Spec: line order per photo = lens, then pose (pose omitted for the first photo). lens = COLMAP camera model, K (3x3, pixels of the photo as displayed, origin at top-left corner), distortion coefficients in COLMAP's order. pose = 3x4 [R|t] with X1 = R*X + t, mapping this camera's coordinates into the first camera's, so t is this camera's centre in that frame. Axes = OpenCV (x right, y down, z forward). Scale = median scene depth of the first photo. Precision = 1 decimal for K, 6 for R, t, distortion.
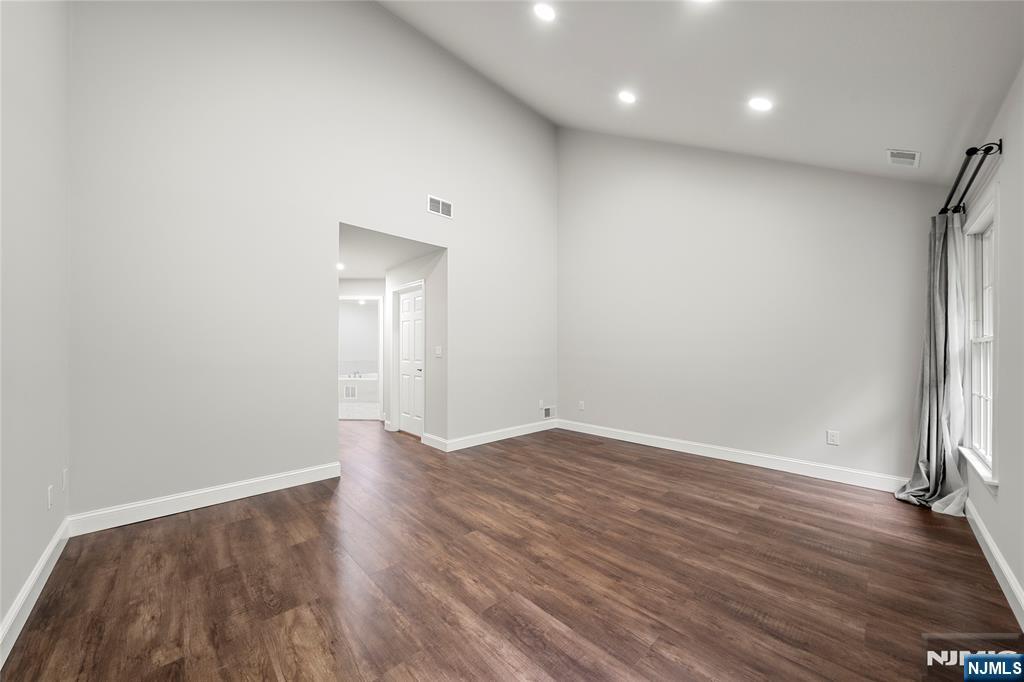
lens RADIAL K [[352.1, 0, 510.0], [0, 352.1, 345.4], [0, 0, 1]] dist [-0.004300, -0.000205]
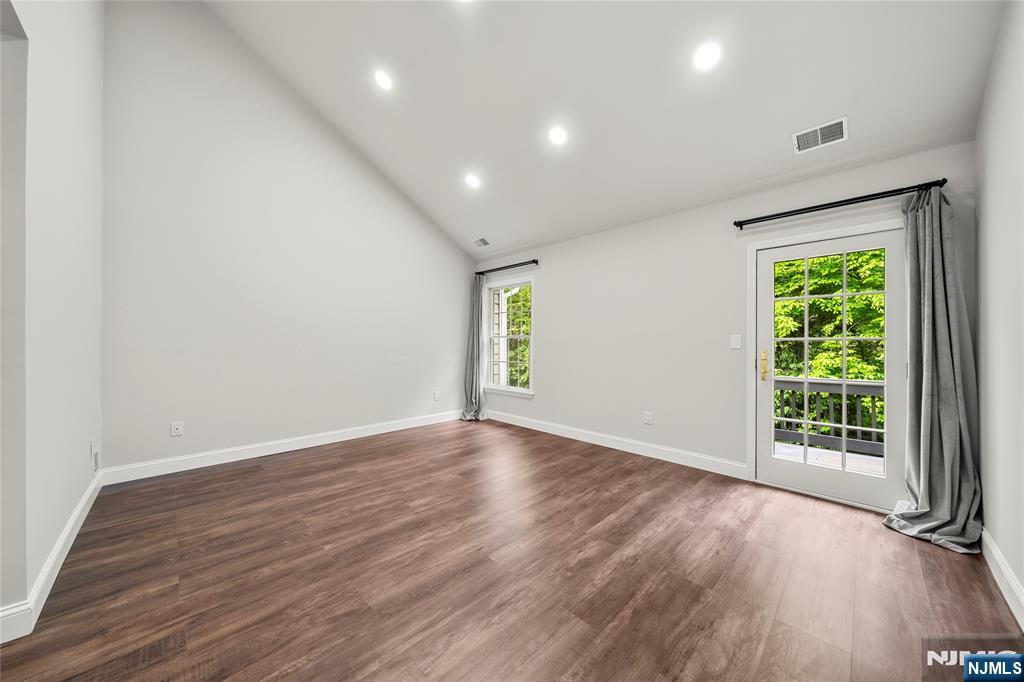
lens RADIAL K [[352.1, 0, 510.0], [0, 352.1, 345.4], [0, 0, 1]] dist [-0.004300, -0.000205]
pose [[-0.001572, -0.011635, 0.999931, -0.741532], [-0.017655, 0.999777, 0.011605, 0.016268], [-0.999843, -0.017636, -0.001778, 0.774747]]
